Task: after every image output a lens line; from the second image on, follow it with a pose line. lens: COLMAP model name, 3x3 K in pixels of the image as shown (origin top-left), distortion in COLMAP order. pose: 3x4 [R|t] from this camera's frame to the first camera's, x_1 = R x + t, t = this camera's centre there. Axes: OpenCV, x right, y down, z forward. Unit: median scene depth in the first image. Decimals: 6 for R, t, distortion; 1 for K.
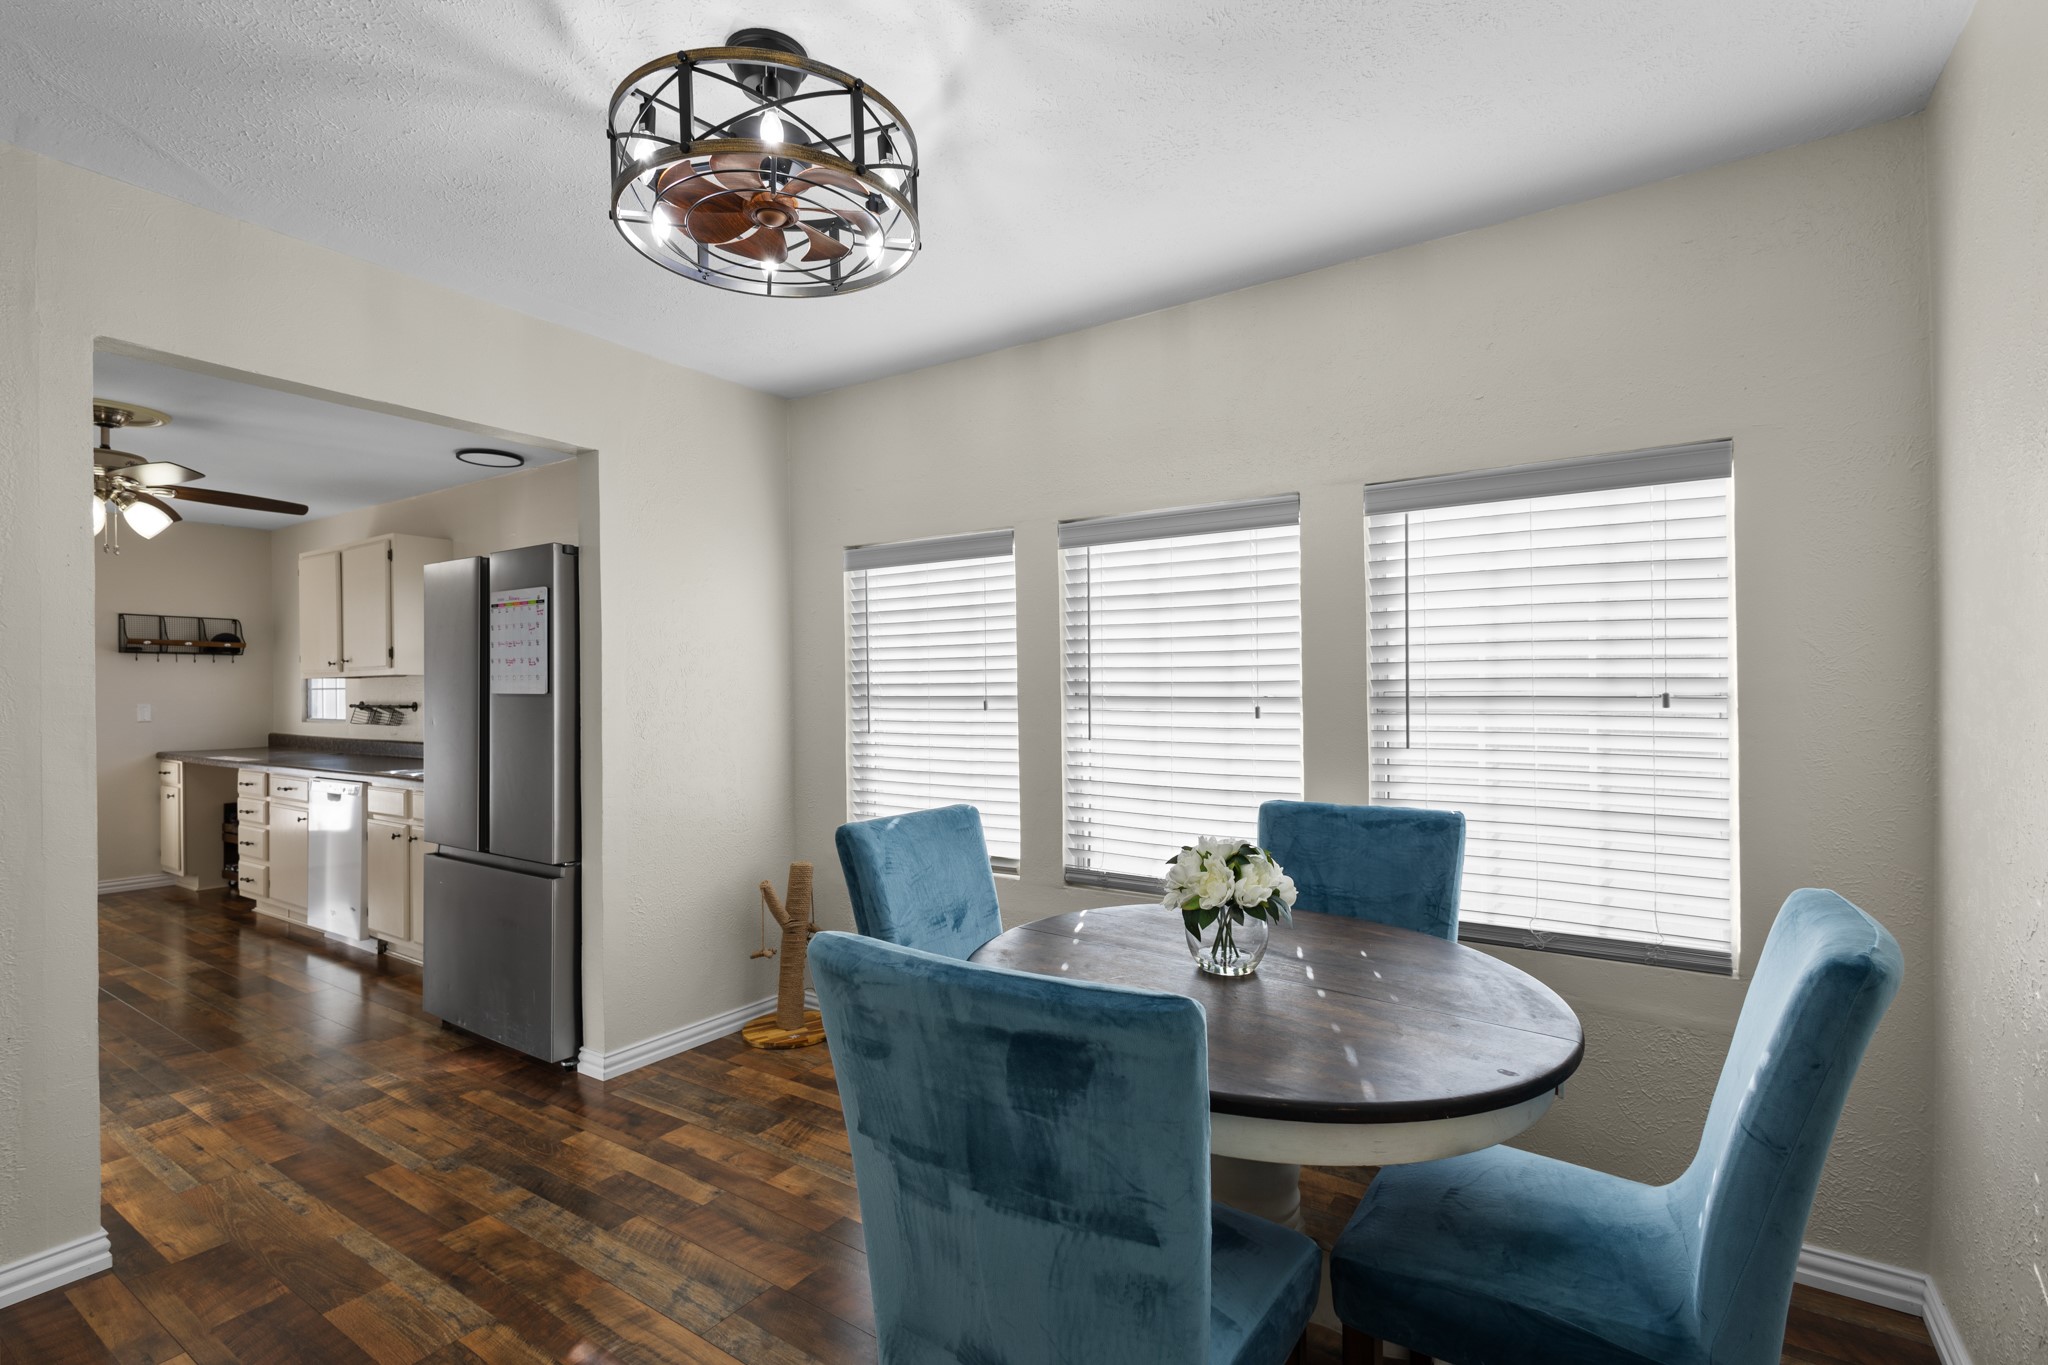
lens RADIAL K [[937.2, 0, 1023.7], [0, 937.2, 694.8], [0, 0, 1]] dist [-0.000075, -0.000103]
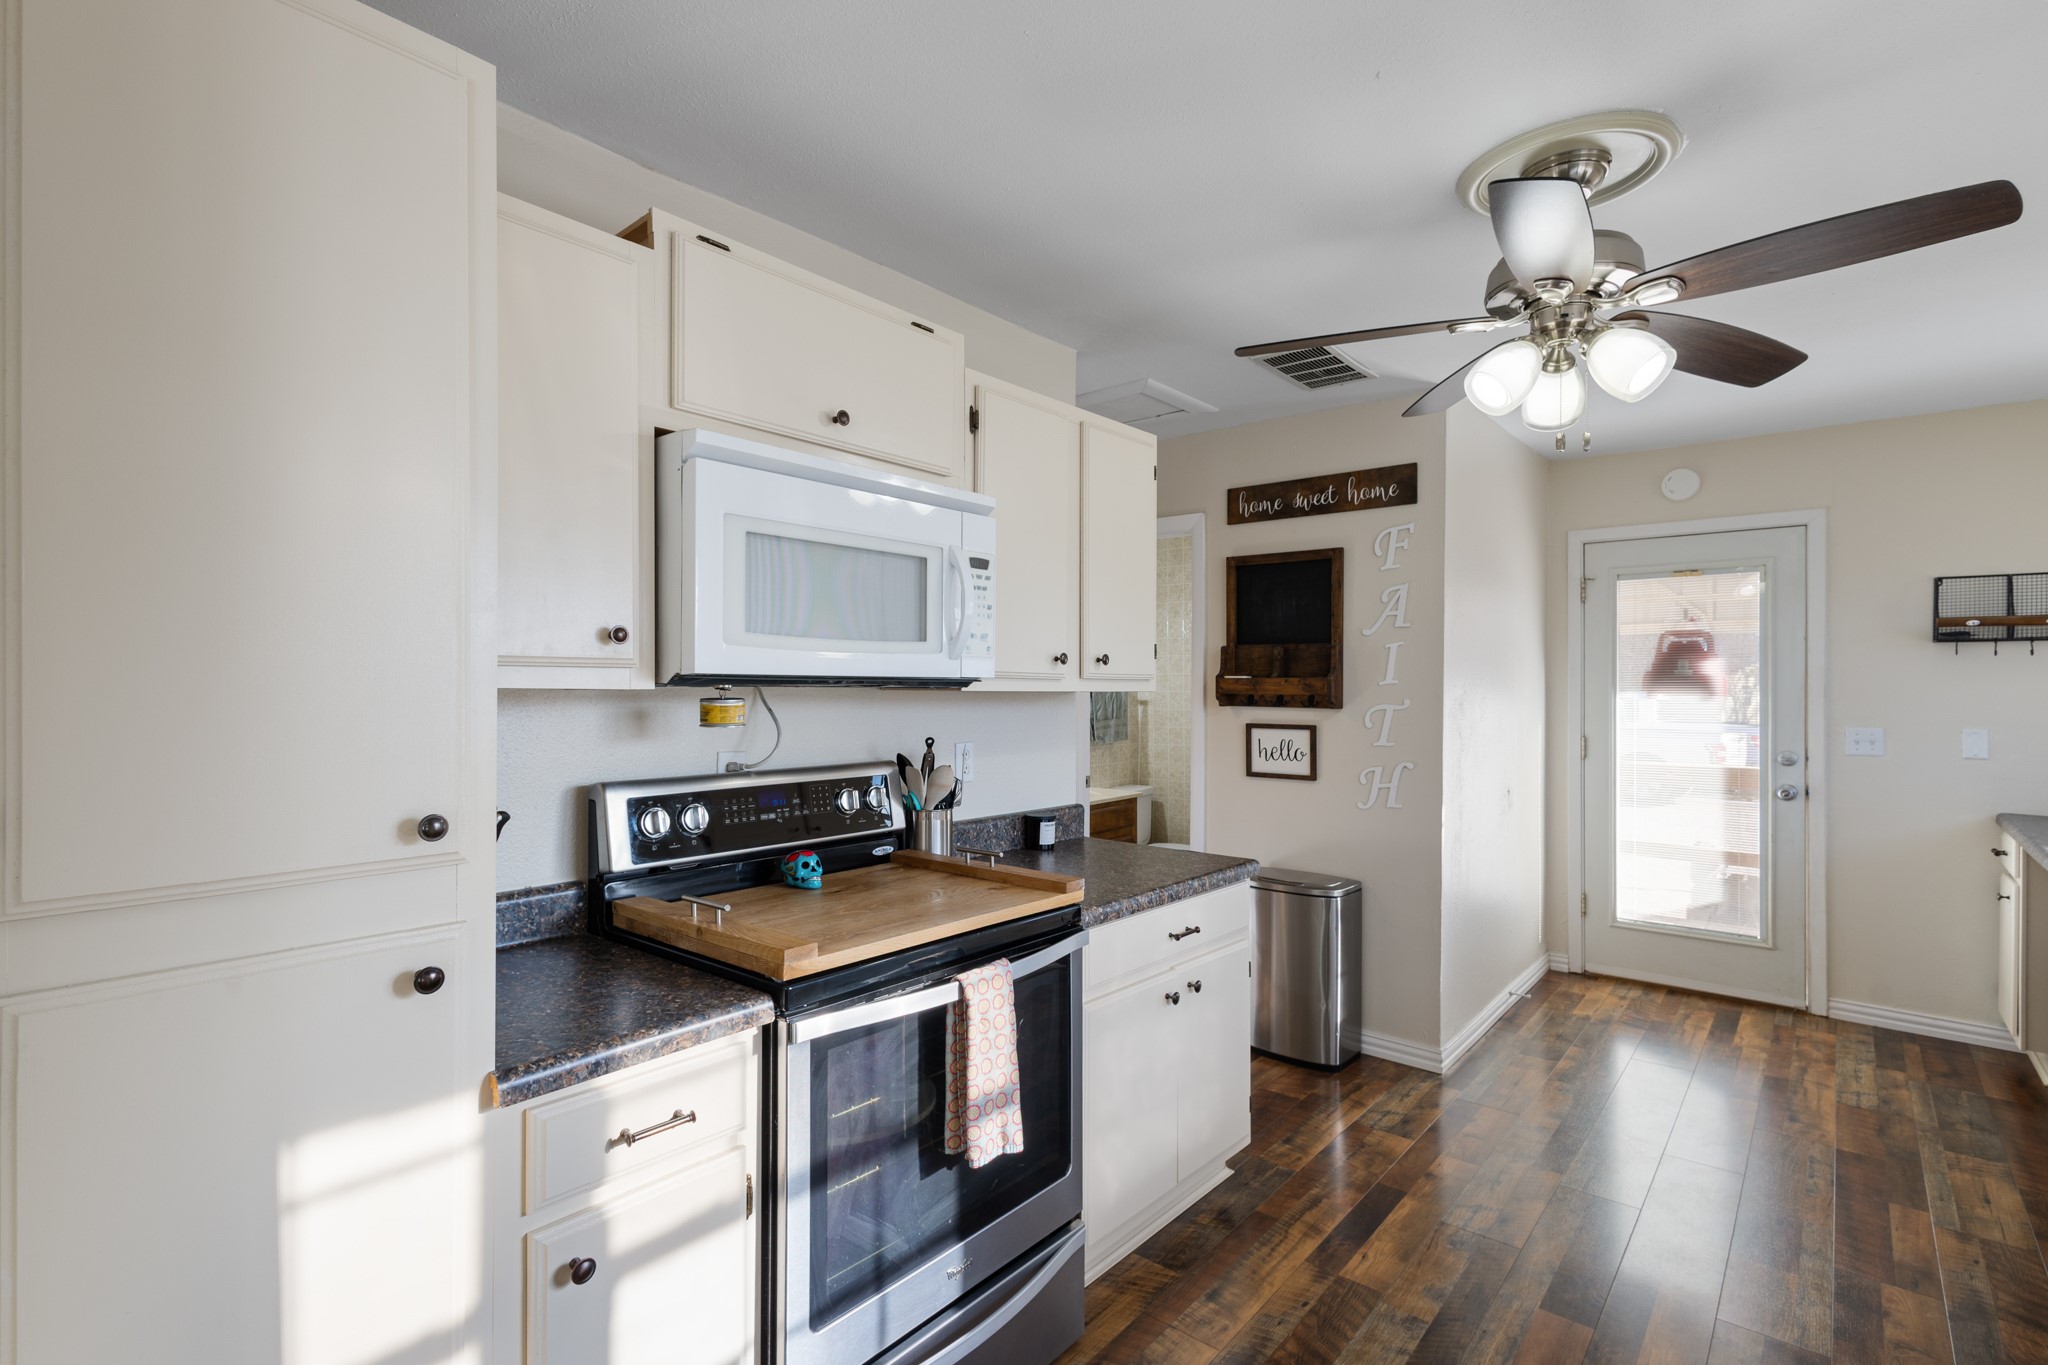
lens RADIAL K [[965.5, 0, 1015.7], [0, 965.5, 689.9], [0, 0, 1]] dist [0.004459, 0.000336]
pose [[-0.126024, 0.011828, -0.991957, -0.289297], [-0.011262, 0.999847, 0.013353, -0.017234], [0.991963, 0.012855, -0.125872, 0.530758]]
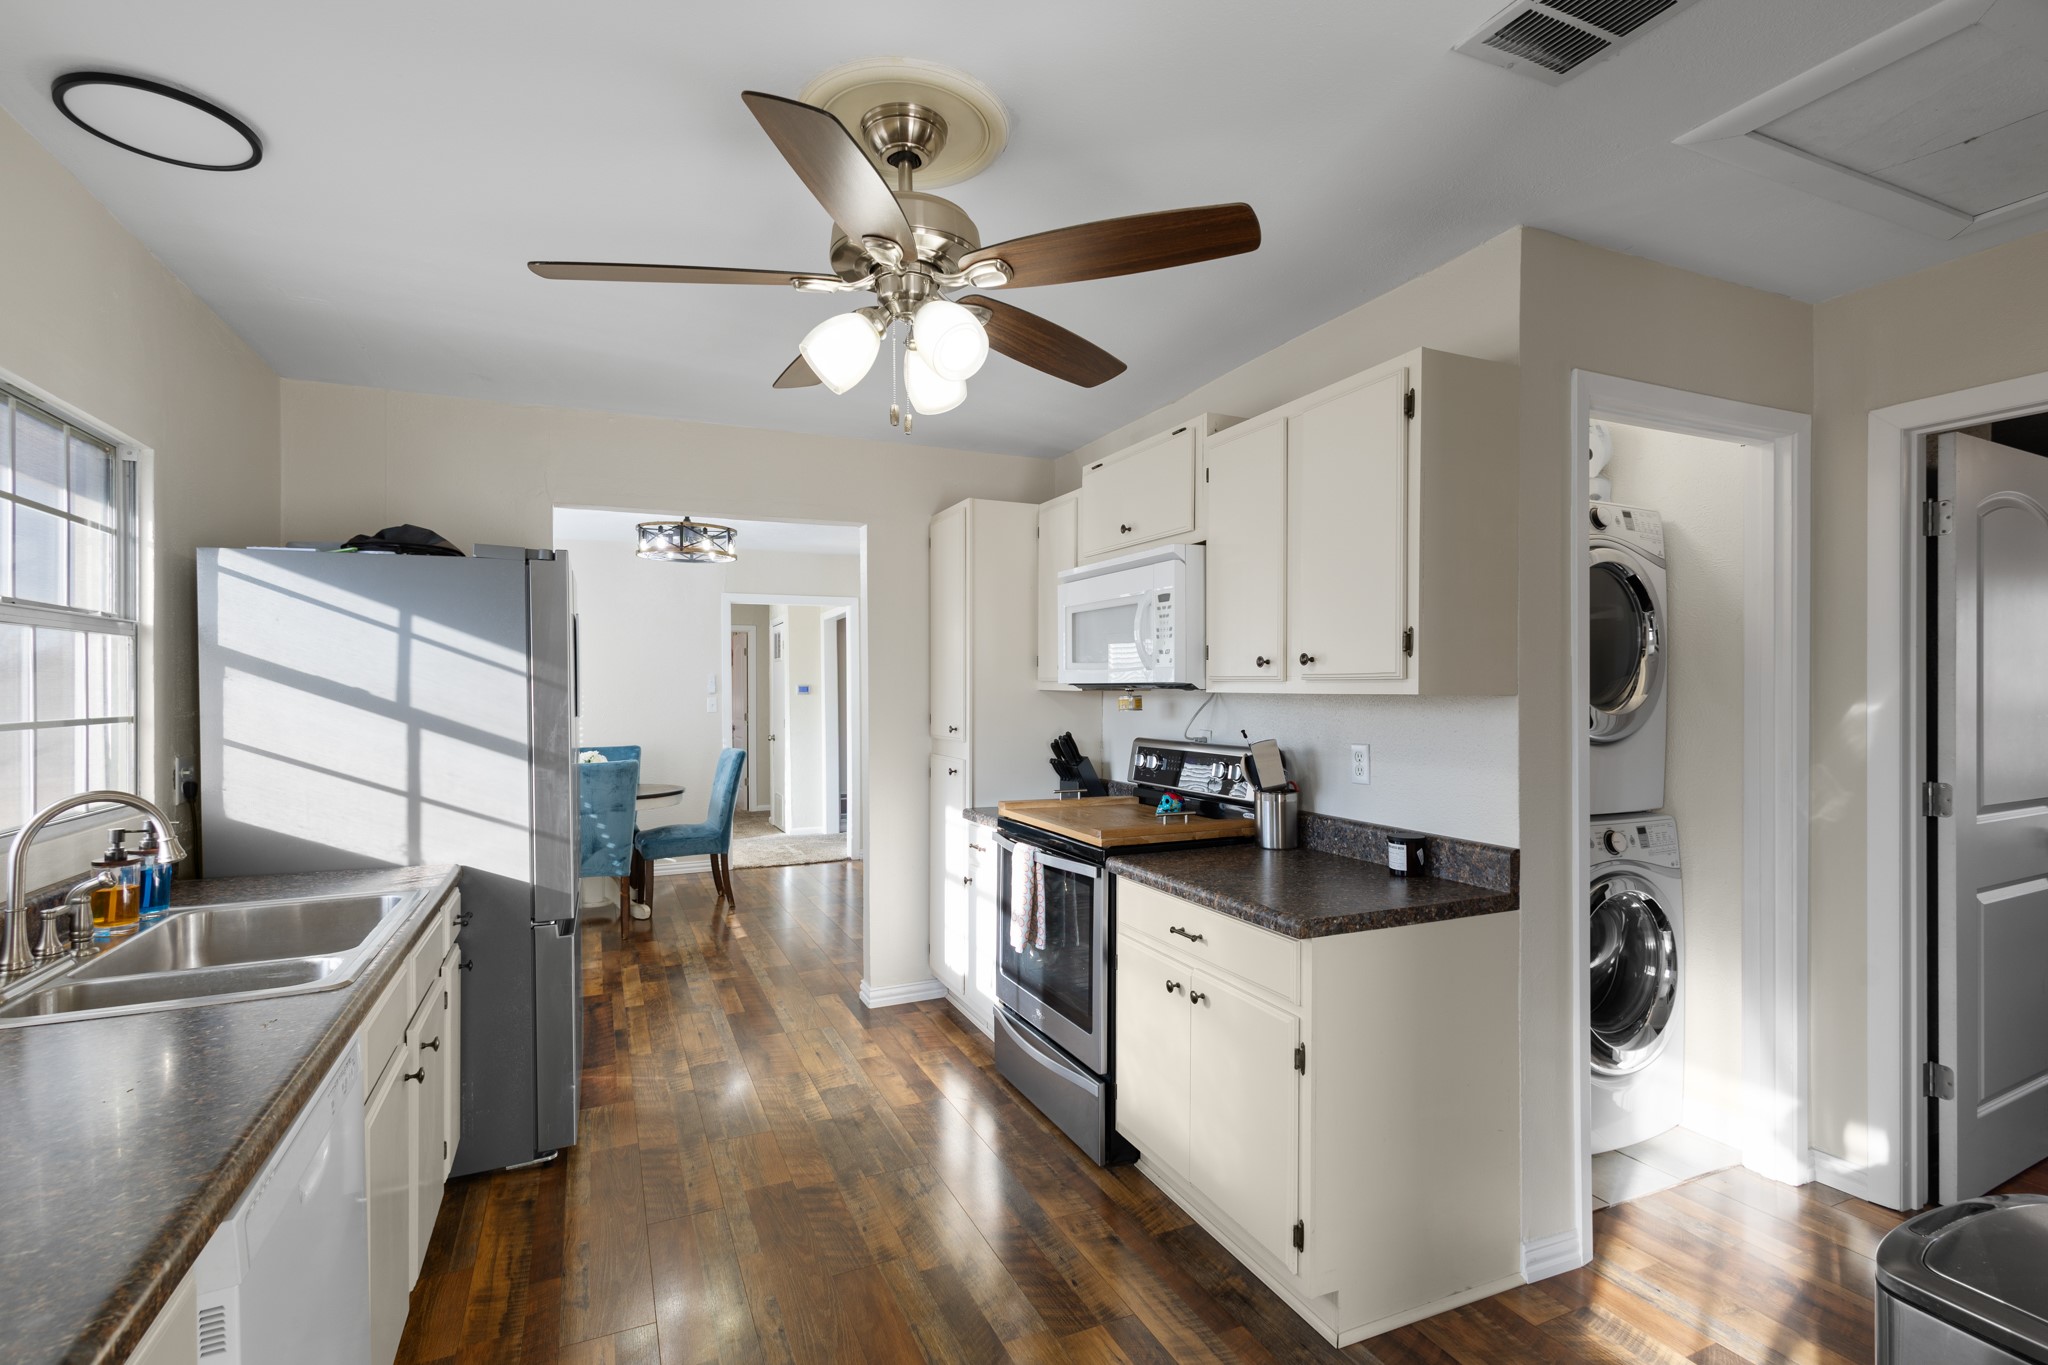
lens RADIAL K [[942.3, 0, 1022.8], [0, 942.3, 688.5], [0, 0, 1]] dist [0.001866, 0.000271]
pose [[-0.848239, 0.009981, 0.529519, -0.876622], [0.015104, 0.999872, 0.005350, -0.017355], [-0.529398, 0.012536, -0.848281, 0.940853]]
